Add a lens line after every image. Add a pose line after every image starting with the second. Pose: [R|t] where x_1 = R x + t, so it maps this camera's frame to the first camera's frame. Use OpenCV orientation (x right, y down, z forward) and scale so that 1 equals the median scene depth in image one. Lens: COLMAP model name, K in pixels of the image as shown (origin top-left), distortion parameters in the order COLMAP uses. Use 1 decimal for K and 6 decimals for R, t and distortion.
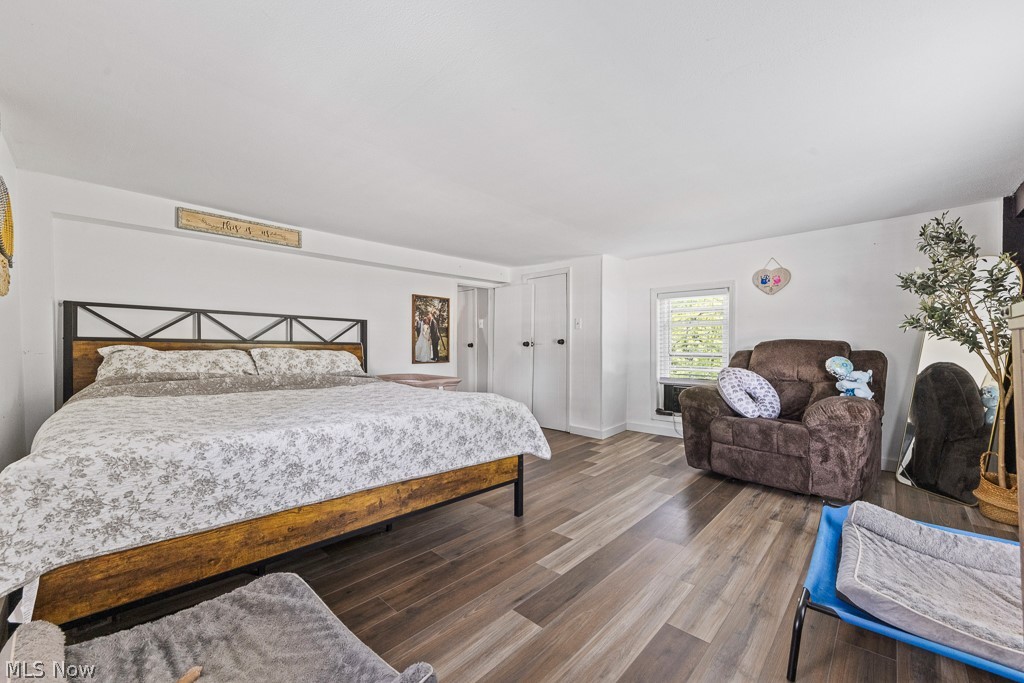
lens RADIAL K [[410.9, 0, 499.3], [0, 410.9, 349.4], [0, 0, 1]] dist [0.000523, -0.000204]
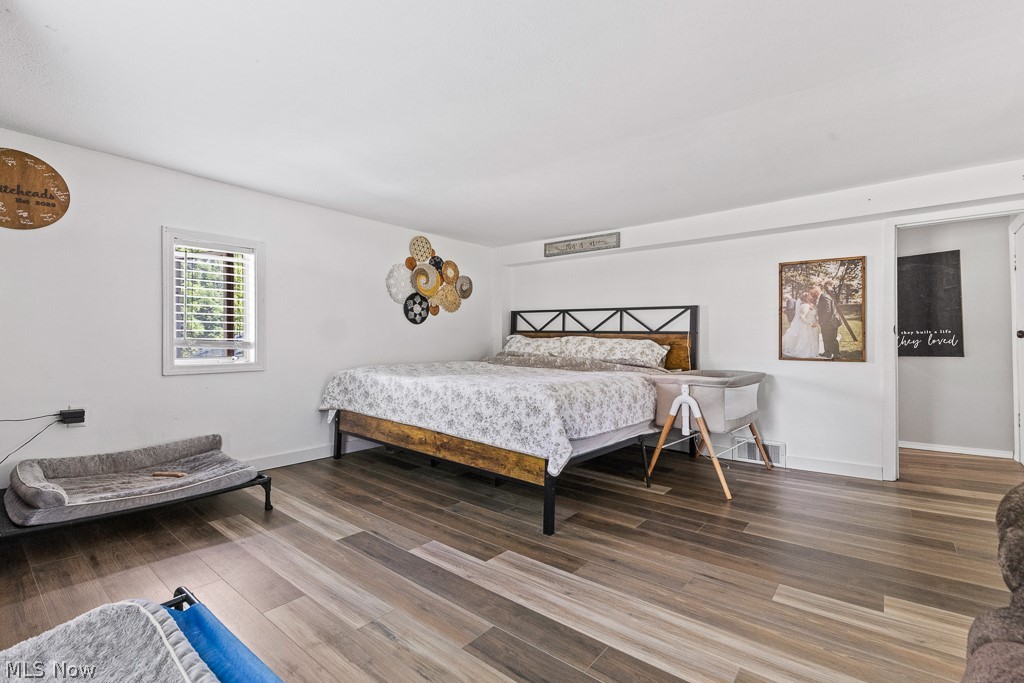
lens RADIAL K [[443.9, 0, 510.3], [0, 443.9, 327.7], [0, 0, 1]] dist [0.002002, 0.000056]
pose [[0.091163, -0.029353, -0.995403, 0.797883], [-0.014443, 0.999421, -0.030794, 0.015190], [0.995731, 0.017184, 0.090686, 0.707596]]
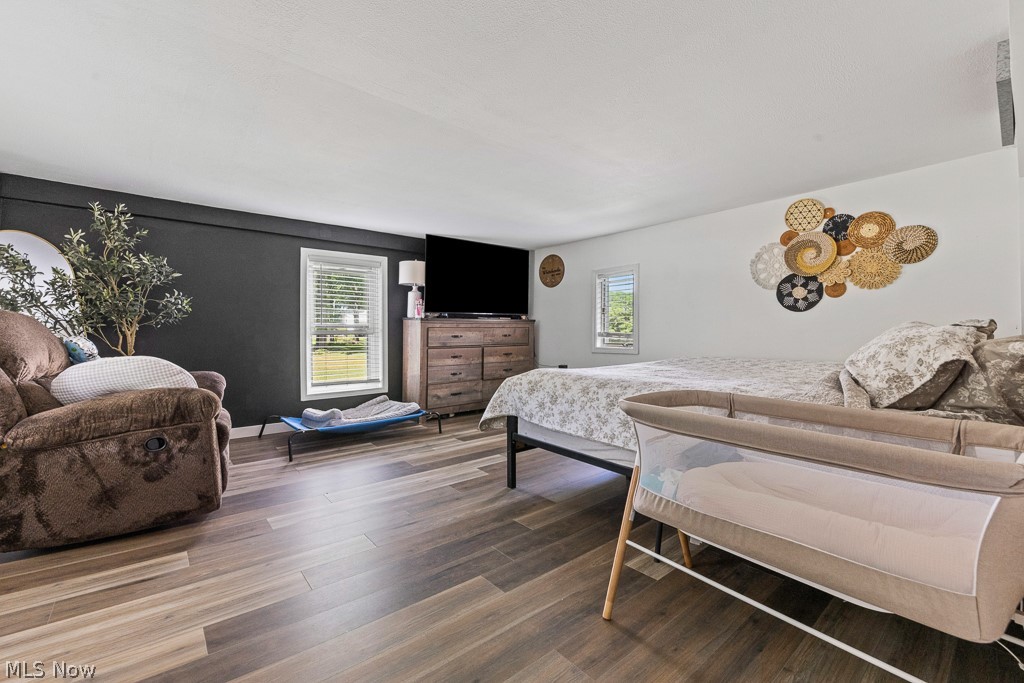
lens RADIAL K [[443.9, 0, 510.3], [0, 443.9, 327.7], [0, 0, 1]] dist [0.002002, 0.000056]
pose [[-0.995561, 0.004210, 0.094027, -0.053577], [0.003933, 0.999987, -0.003130, 0.006057], [-0.094039, -0.002746, -0.995565, 1.796686]]
